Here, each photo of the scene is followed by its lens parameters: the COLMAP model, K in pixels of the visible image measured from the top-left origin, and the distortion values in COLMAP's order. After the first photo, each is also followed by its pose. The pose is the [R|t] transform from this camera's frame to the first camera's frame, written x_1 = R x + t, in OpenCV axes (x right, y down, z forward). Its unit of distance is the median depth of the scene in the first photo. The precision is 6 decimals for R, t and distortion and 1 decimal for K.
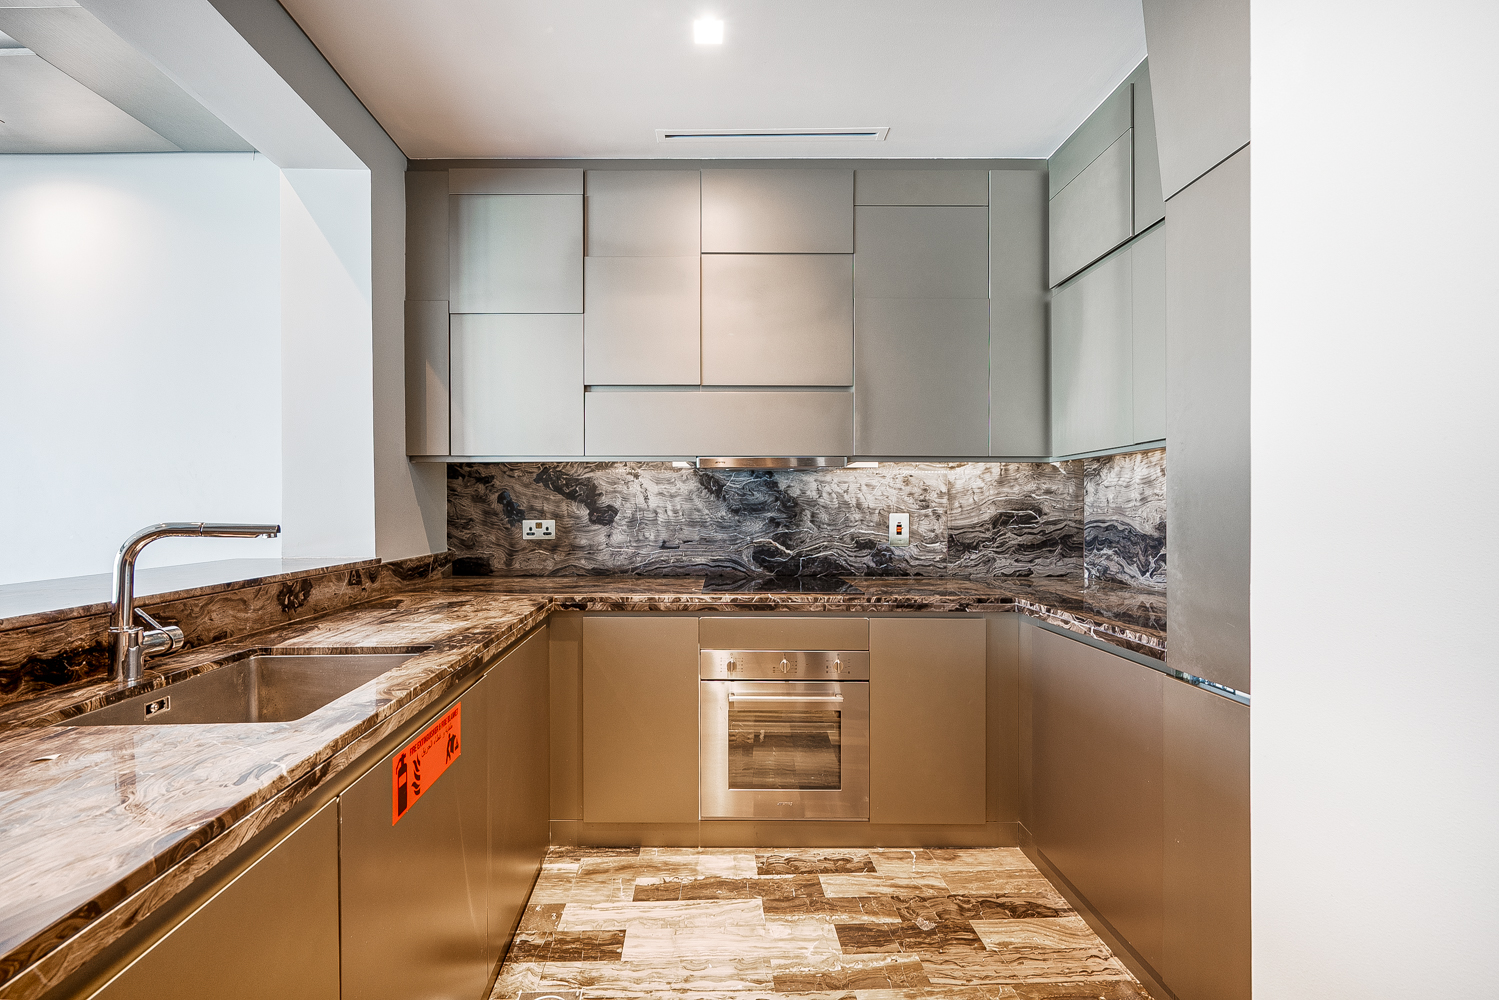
lens RADIAL K [[584.7, 0, 749.5], [0, 584.7, 500.0], [0, 0, 1]] dist [0.000525, 0.000083]
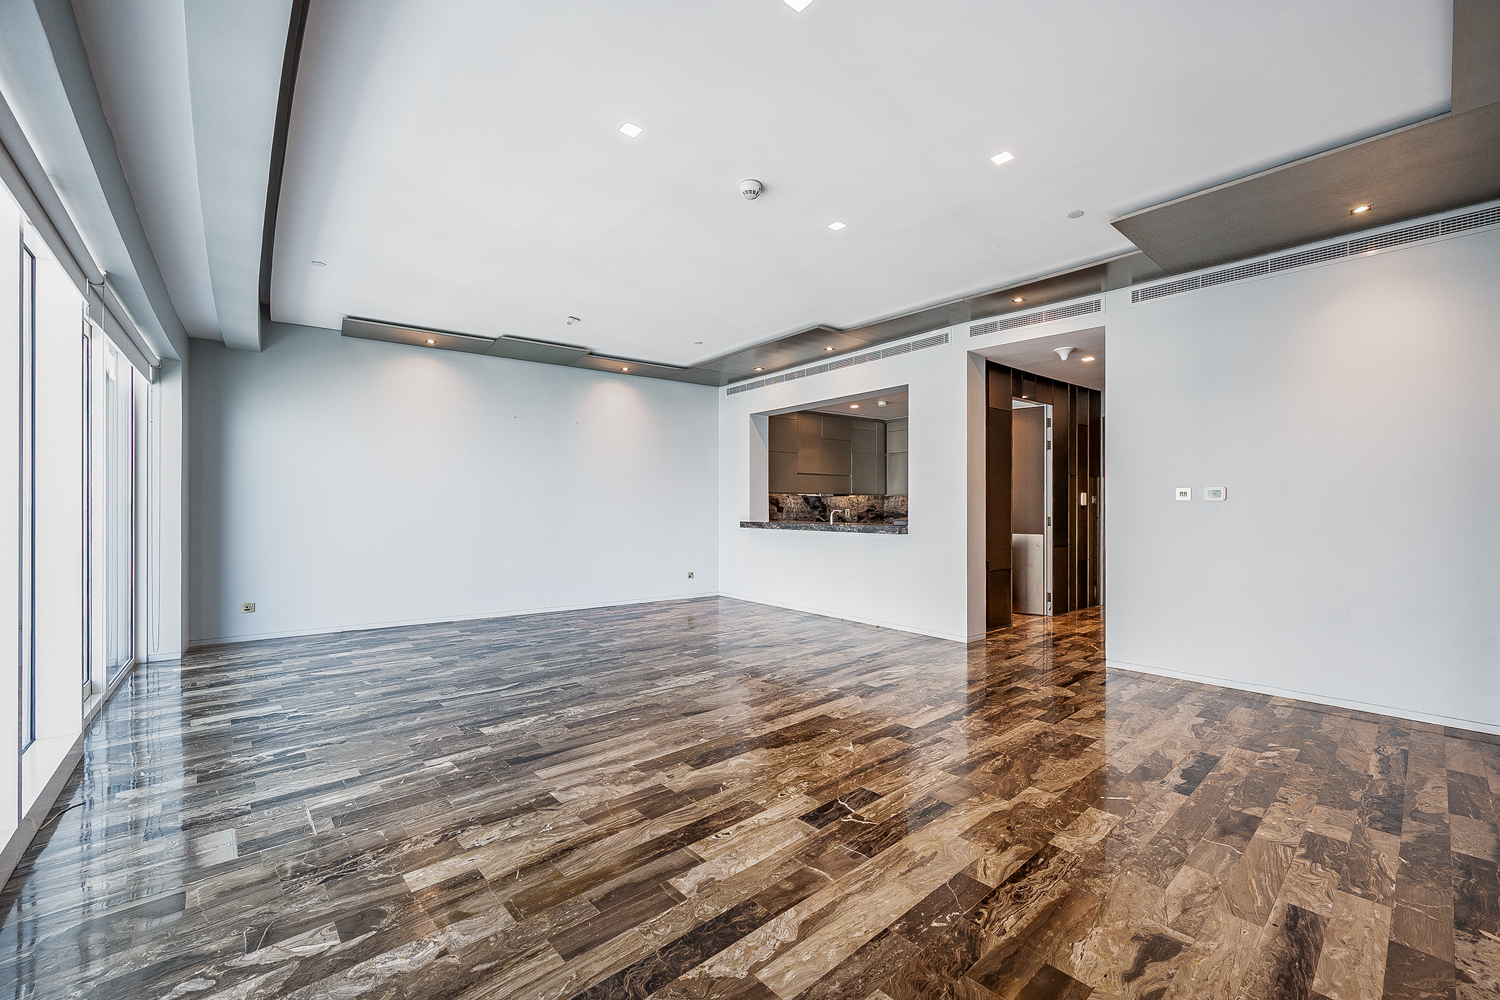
lens RADIAL K [[585.1, 0, 750.0], [0, 585.1, 500.0], [0, 0, 1]] dist [0.000525, 0.000083]
pose [[0.762758, 0.007675, 0.646638, -2.598992], [-0.003469, 0.999964, -0.007777, -0.000897], [-0.646674, 0.003689, 0.762757, -1.409779]]
